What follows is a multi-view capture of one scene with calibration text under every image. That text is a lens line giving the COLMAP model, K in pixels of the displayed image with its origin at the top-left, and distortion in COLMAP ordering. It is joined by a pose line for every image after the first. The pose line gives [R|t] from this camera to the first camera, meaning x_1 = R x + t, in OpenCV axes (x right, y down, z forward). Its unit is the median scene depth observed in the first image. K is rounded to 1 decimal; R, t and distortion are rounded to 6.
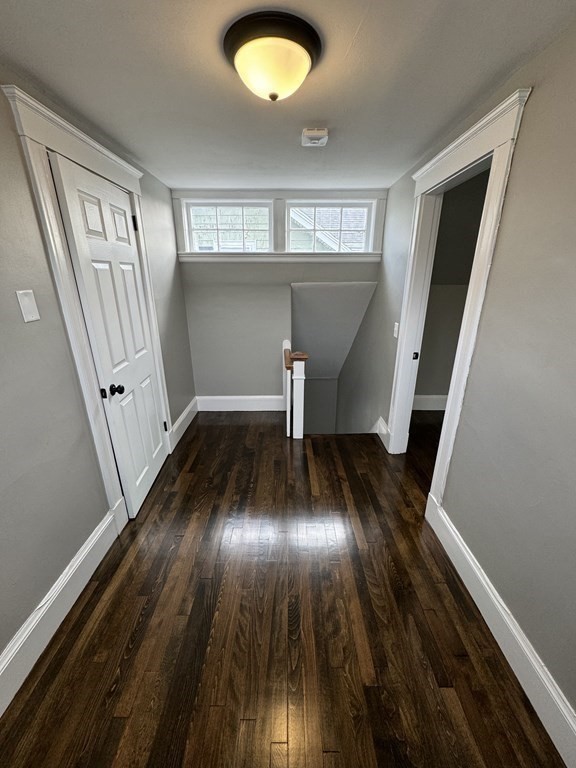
lens RADIAL K [[304.9, 0, 288.3], [0, 304.9, 382.7], [0, 0, 1]] dist [-0.003211, 0.000347]
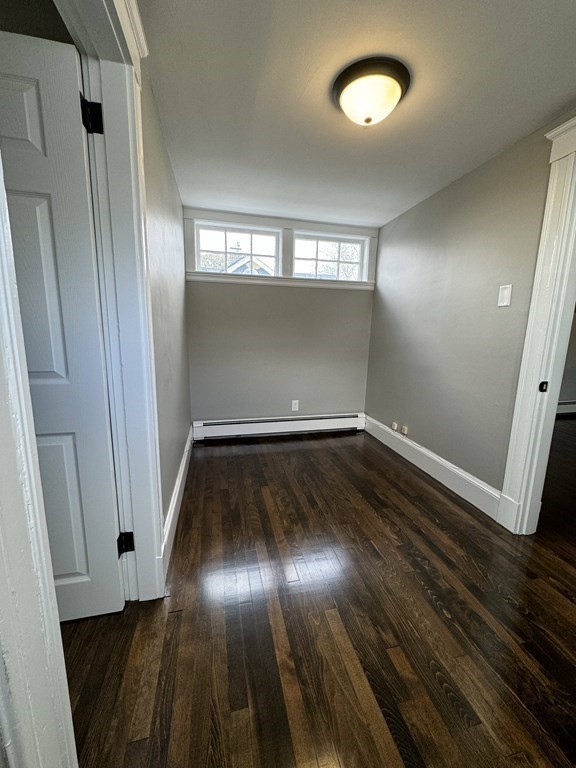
lens RADIAL K [[304.9, 0, 288.2], [0, 304.9, 381.8], [0, 0, 1]] dist [-0.003211, 0.000347]
pose [[-0.974275, 0.023679, -0.224113, 0.423778], [-0.091492, 0.867262, 0.489372, -0.425088], [0.205953, 0.497288, -0.842786, 1.831745]]
